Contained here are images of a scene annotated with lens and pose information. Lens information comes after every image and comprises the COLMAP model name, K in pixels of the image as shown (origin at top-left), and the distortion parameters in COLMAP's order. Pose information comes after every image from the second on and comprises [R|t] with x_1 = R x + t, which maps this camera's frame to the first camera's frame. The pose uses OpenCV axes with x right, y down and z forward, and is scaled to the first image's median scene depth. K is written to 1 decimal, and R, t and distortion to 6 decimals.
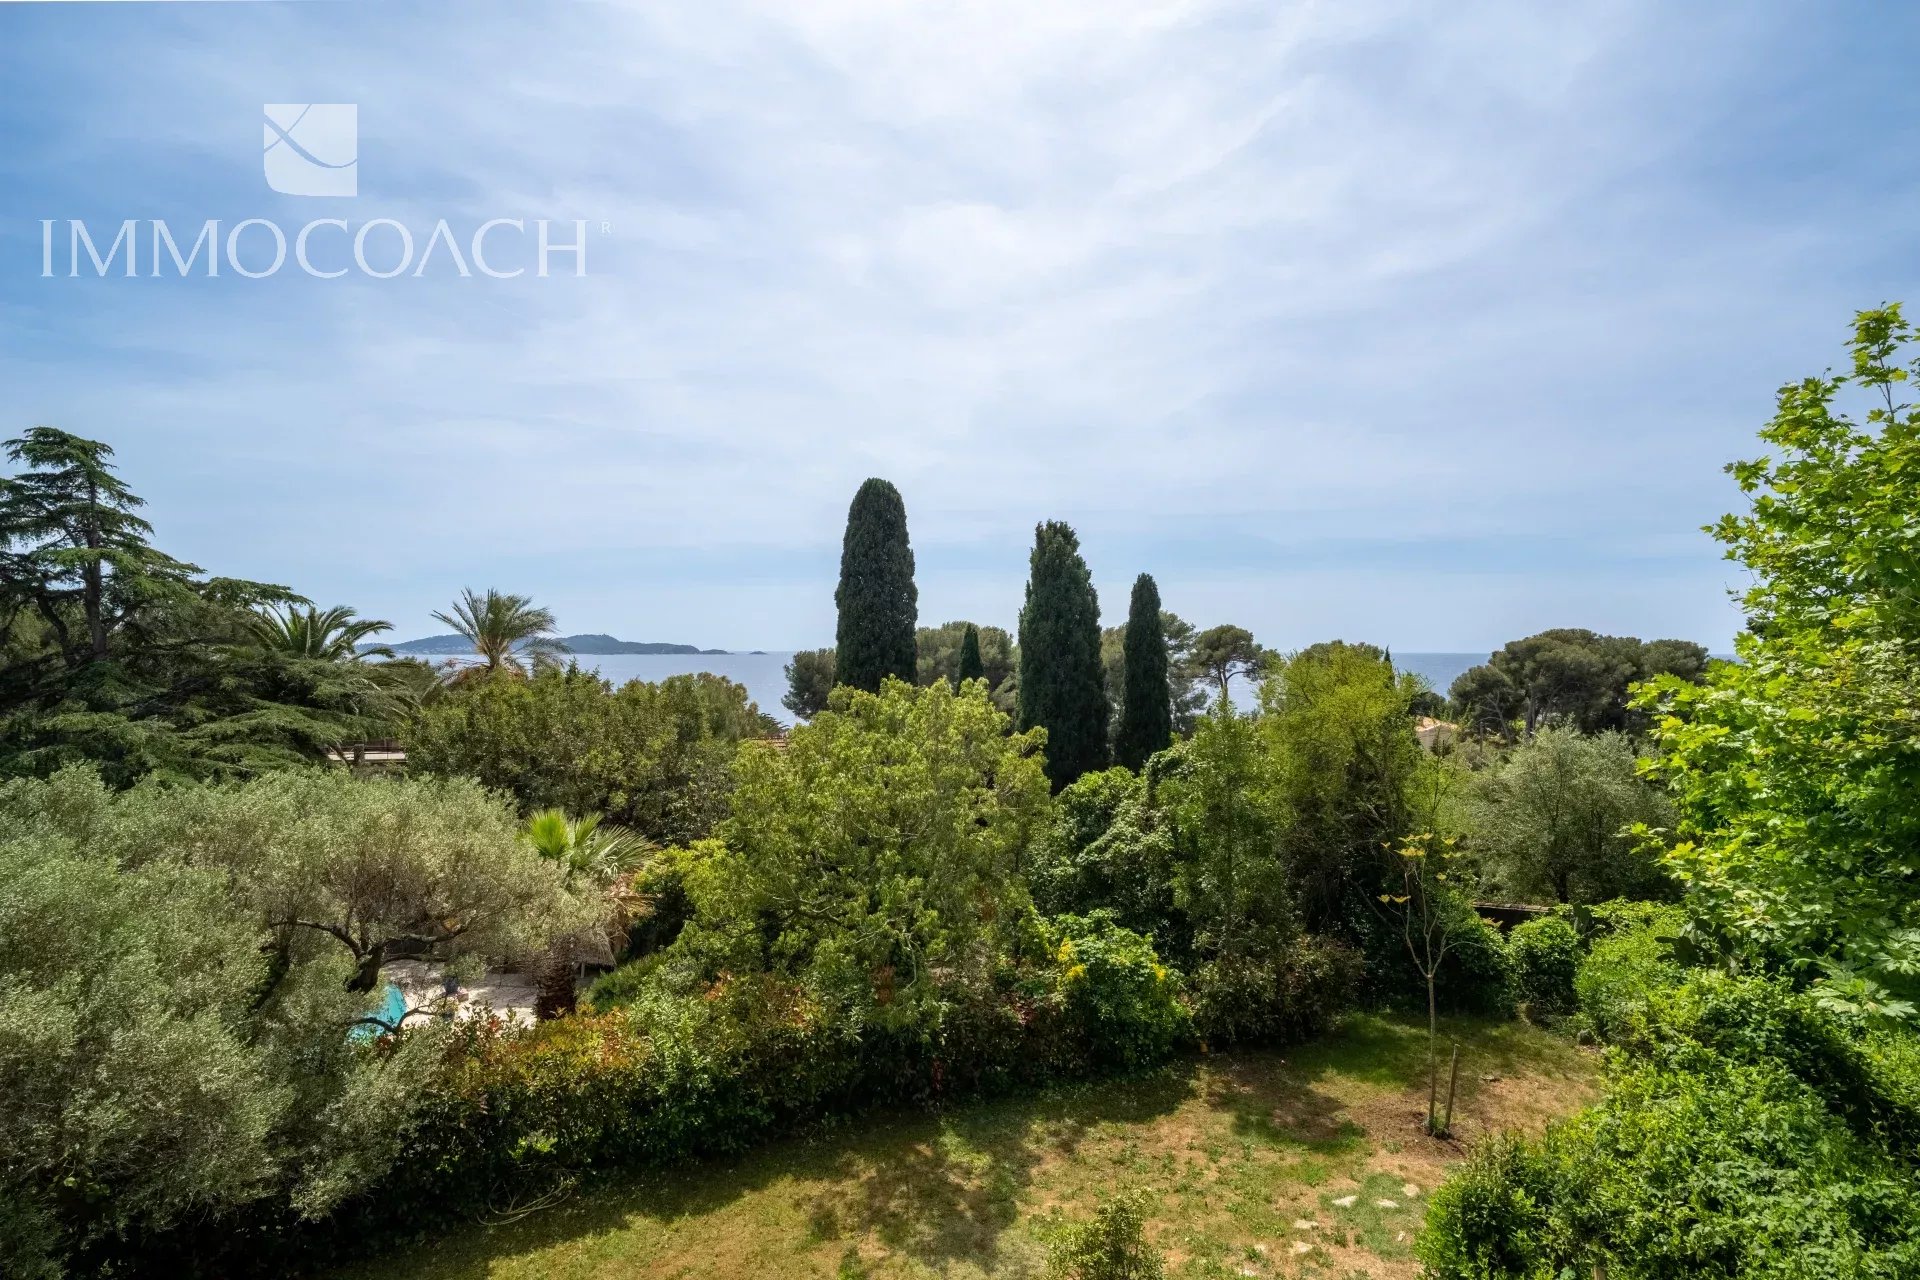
lens RADIAL K [[892.1, 0, 949.7], [0, 892.1, 638.3], [0, 0, 1]] dist [0.001883, -0.002399]
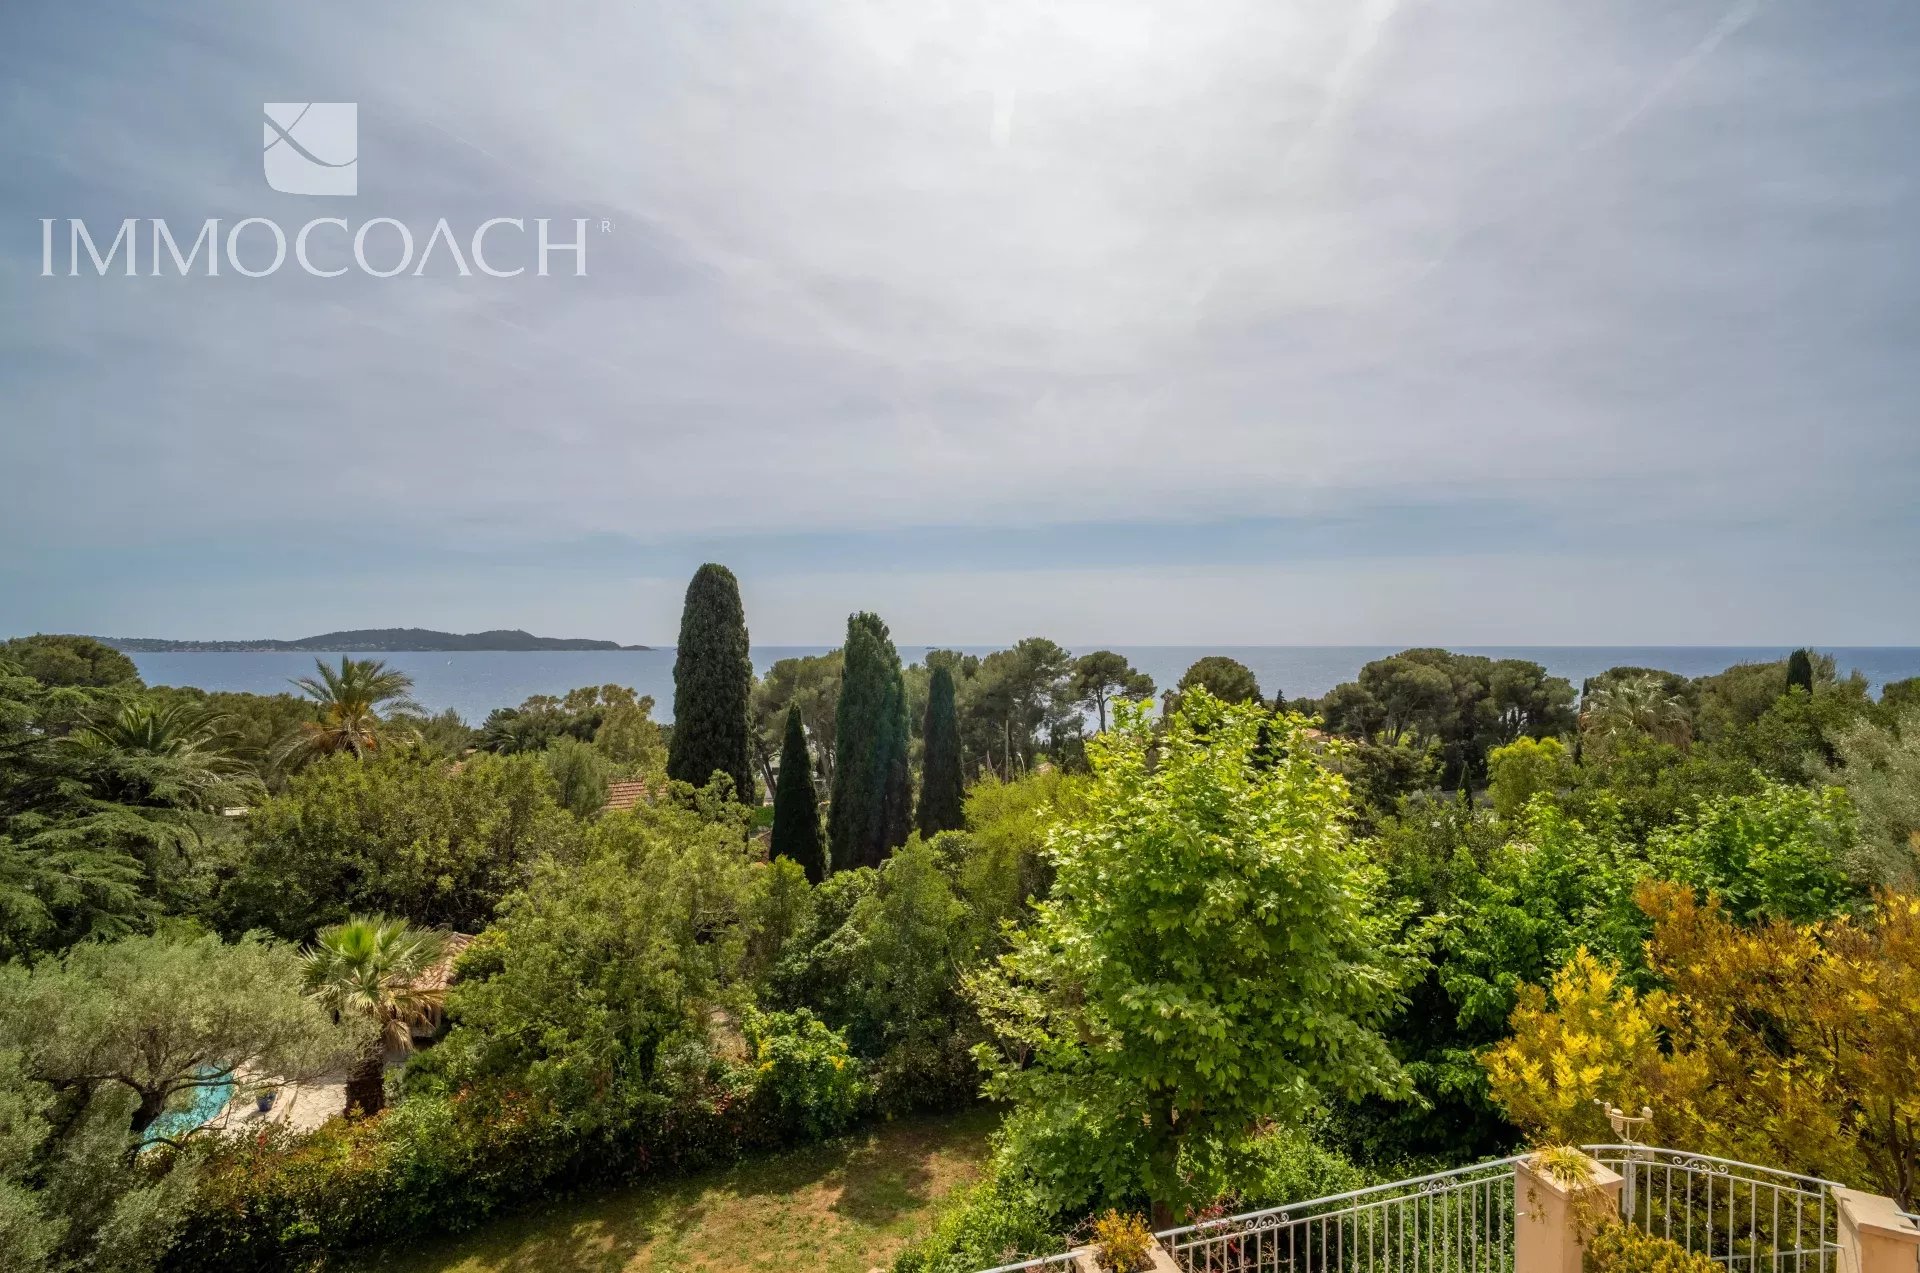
lens RADIAL K [[892.1, 0, 940.4], [0, 892.1, 649.4], [0, 0, 1]] dist [0.001883, -0.002399]
pose [[0.997472, -0.000200, 0.071064, 0.214823], [-0.000991, 0.999860, 0.016724, -0.170032], [-0.071057, -0.016752, 0.997332, -0.187999]]
